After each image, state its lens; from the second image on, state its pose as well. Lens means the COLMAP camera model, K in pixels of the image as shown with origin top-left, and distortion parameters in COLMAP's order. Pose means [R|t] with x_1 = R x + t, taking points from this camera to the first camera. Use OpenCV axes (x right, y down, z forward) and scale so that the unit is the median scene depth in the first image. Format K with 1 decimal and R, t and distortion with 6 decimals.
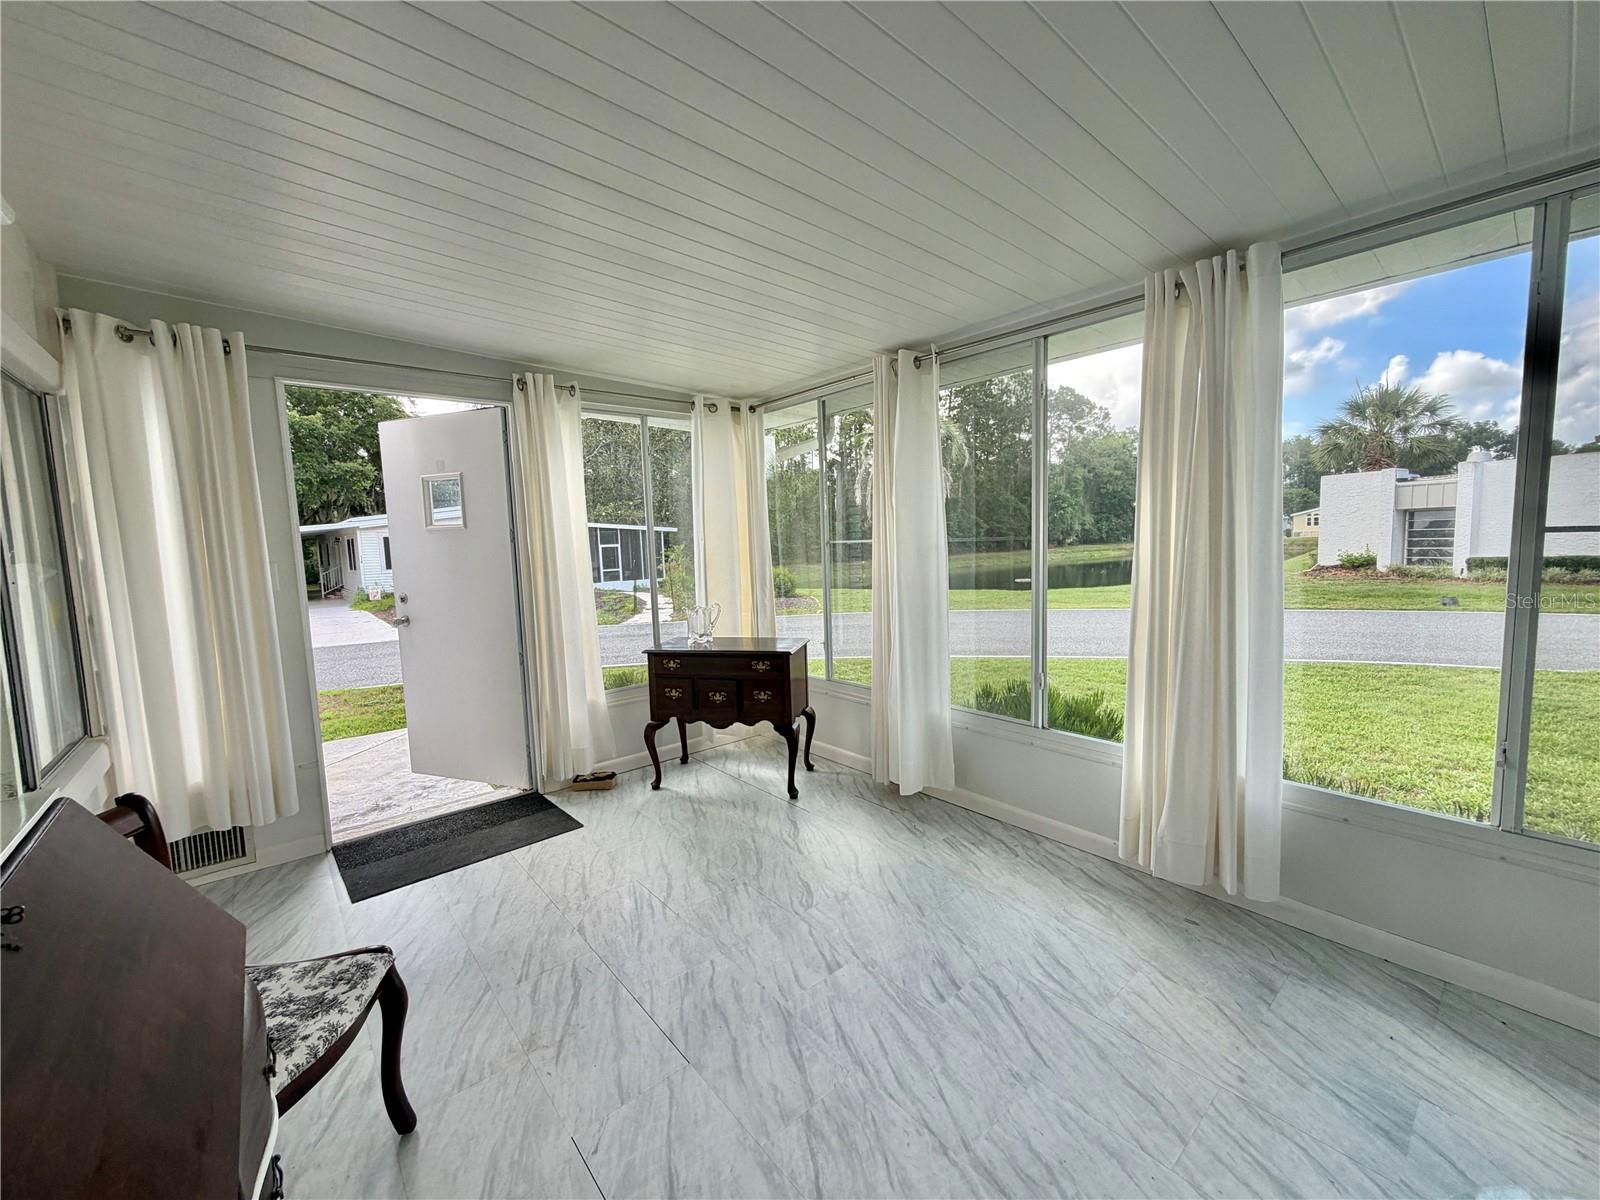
lens RADIAL K [[638.6, 0, 798.6], [0, 638.6, 601.4], [0, 0, 1]] dist [0.000376, 0.000007]
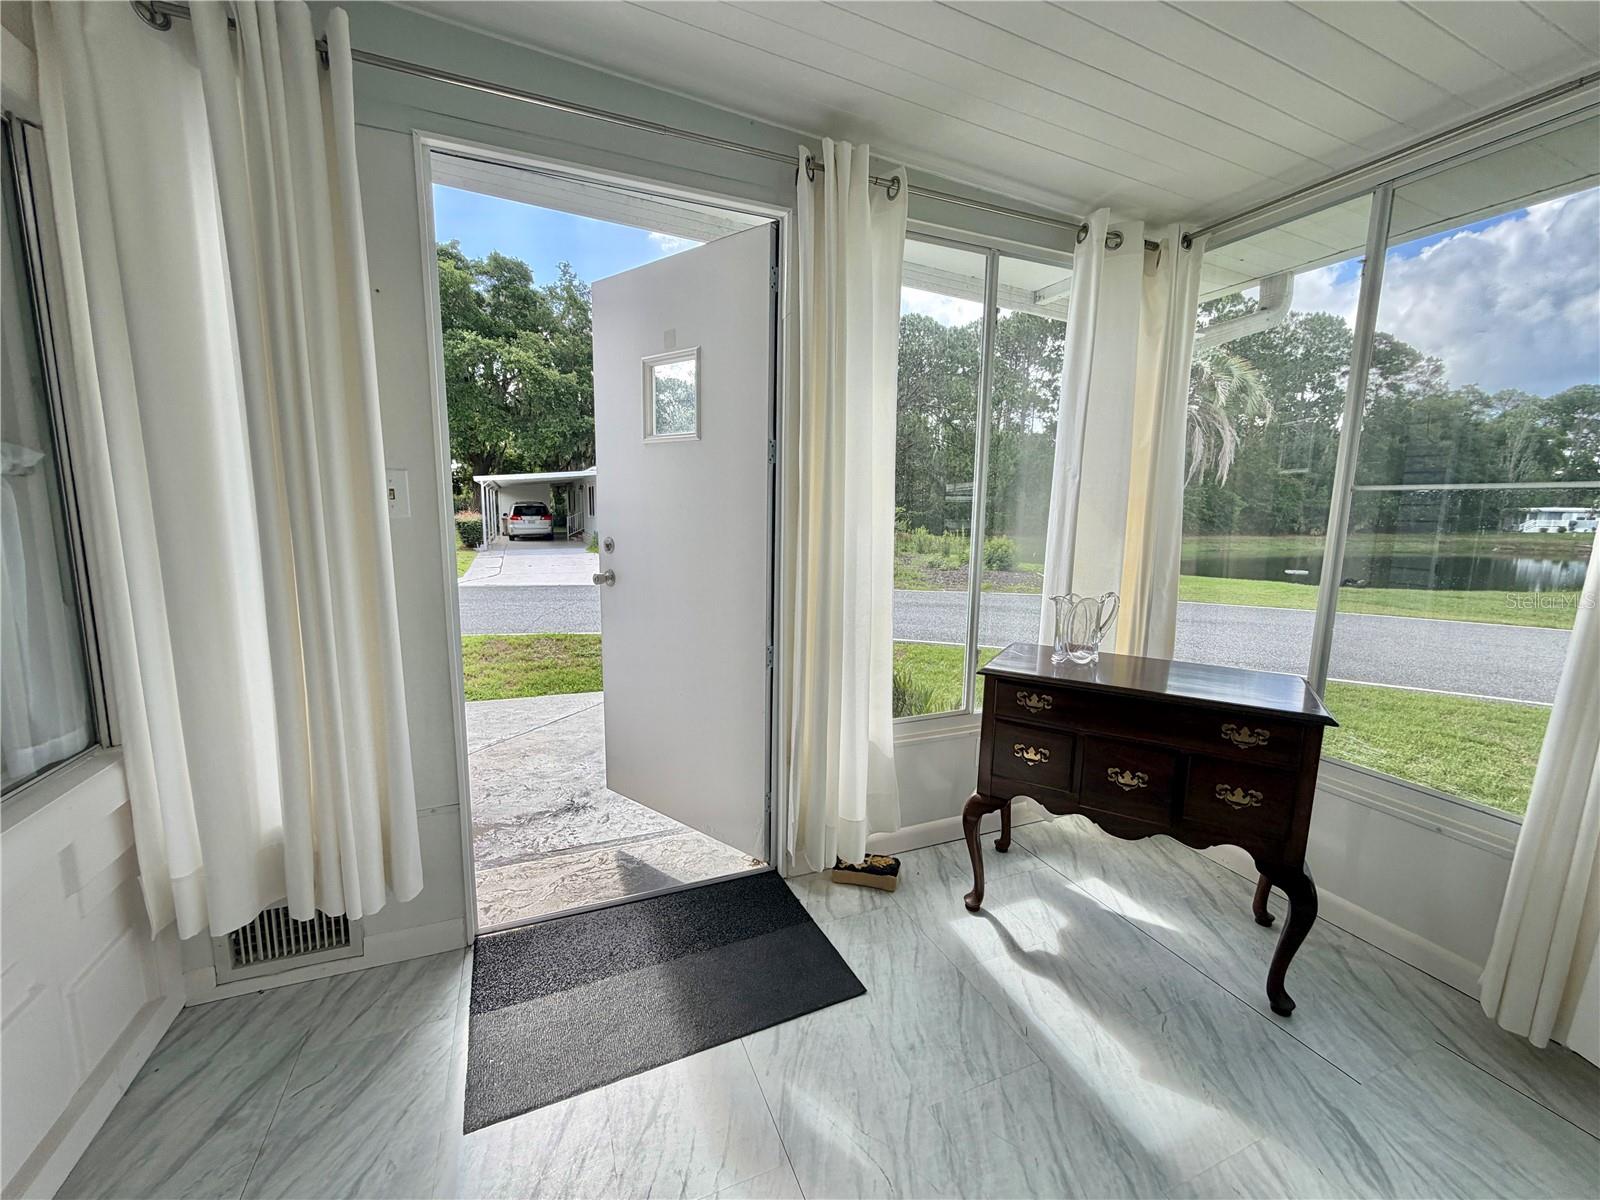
lens RADIAL K [[637.8, 0, 800.0], [0, 637.8, 600.0], [0, 0, 1]] dist [0.001855, -0.000589]
pose [[0.953061, 0.091134, -0.288738, -0.225721], [-0.076128, 0.995118, 0.062807, -0.004593], [0.293052, -0.037878, 0.955346, 0.411956]]
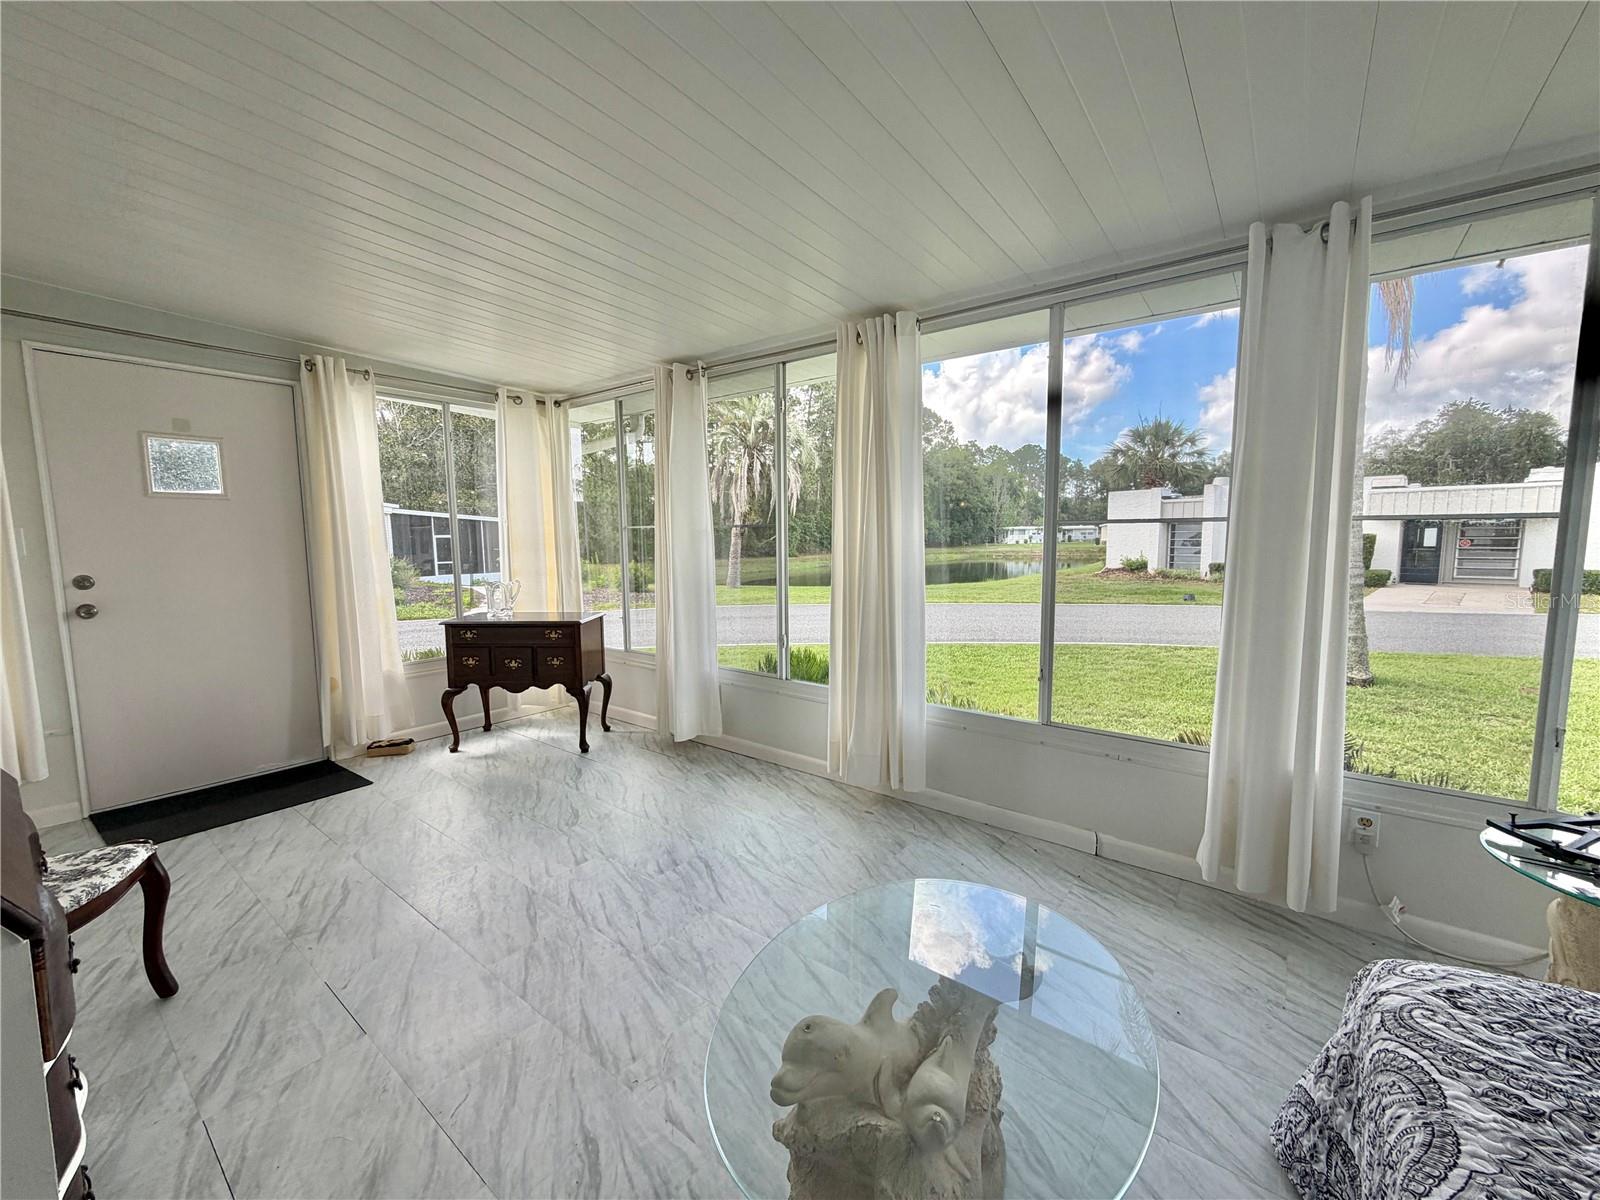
lens RADIAL K [[638.6, 0, 798.6], [0, 638.6, 601.4], [0, 0, 1]] dist [0.000376, 0.000007]
pose [[0.977979, 0.004058, 0.208662, 0.115819], [-0.004381, 0.999990, 0.001087, 0.036262], [-0.208655, -0.001977, 0.977987, -0.166651]]
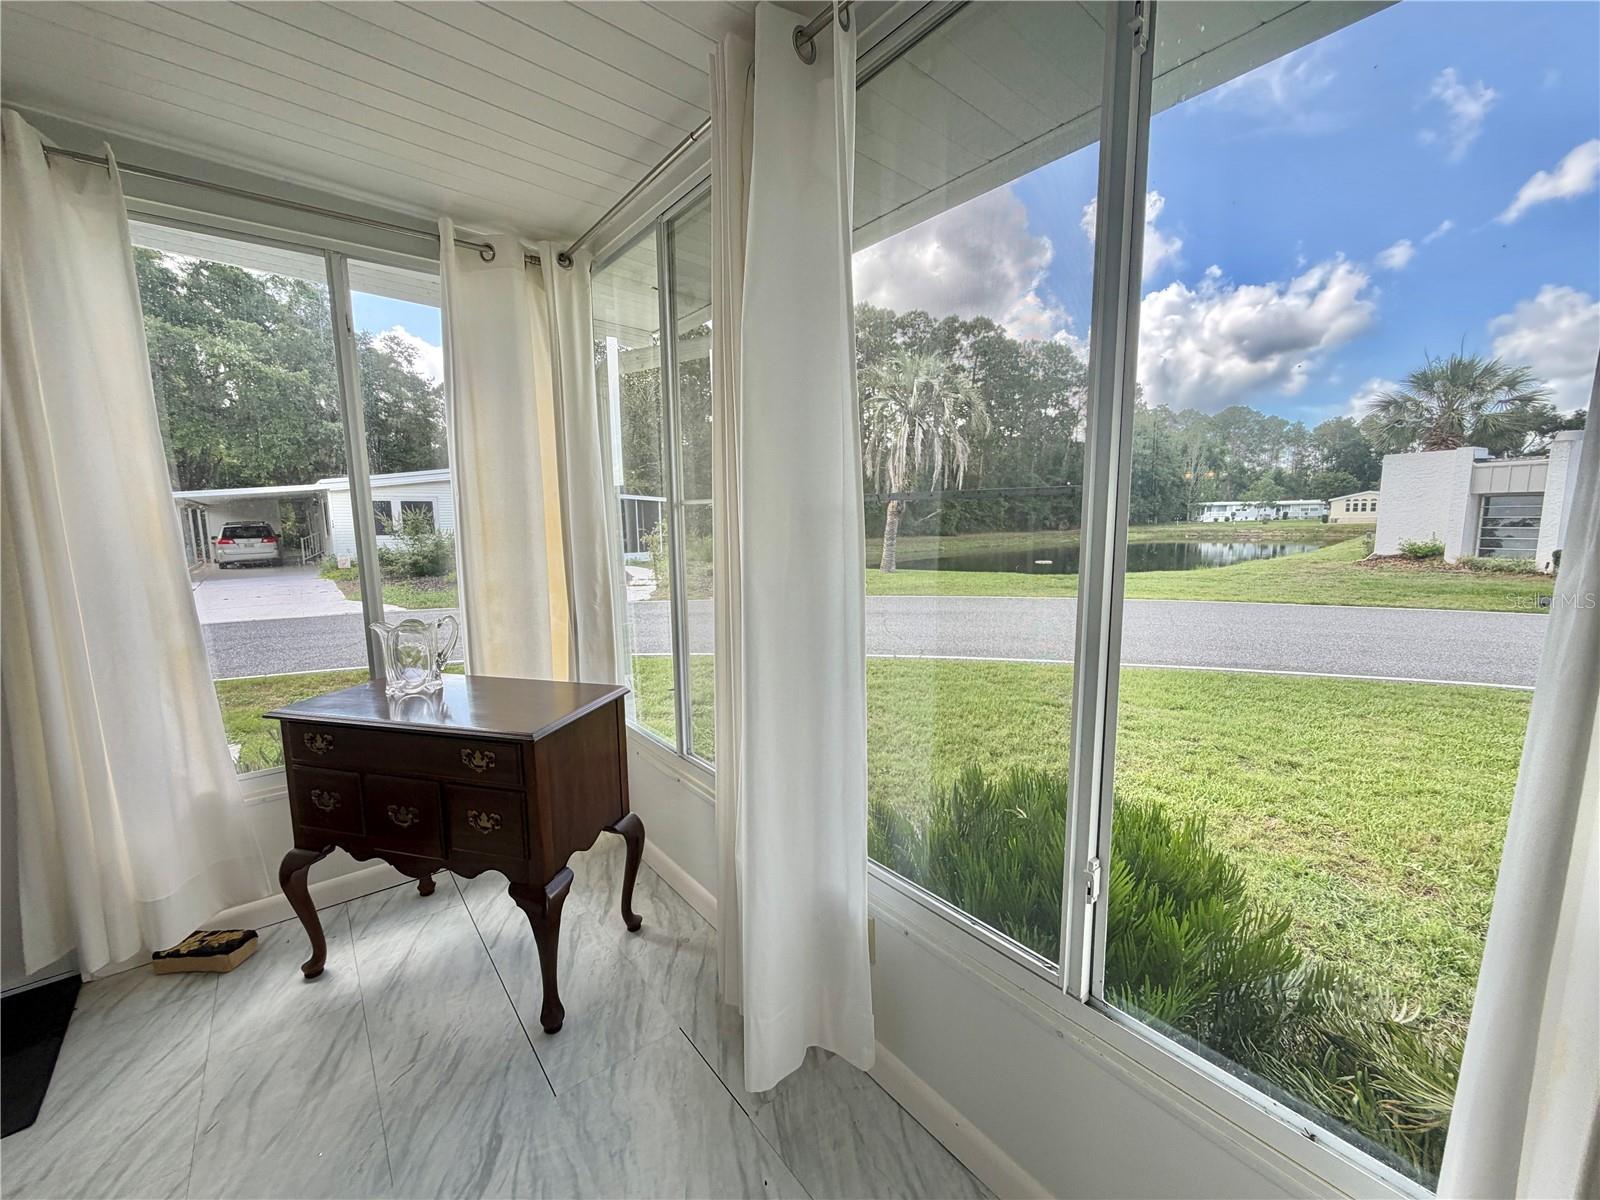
lens RADIAL K [[637.6, 0, 800.4], [0, 637.6, 601.3], [0, 0, 1]] dist [-0.000606, 0.000299]
pose [[0.999392, 0.025428, -0.023861, 0.169051], [-0.024492, 0.998949, 0.038739, -0.035951], [0.024821, -0.038131, 0.998964, 0.495833]]
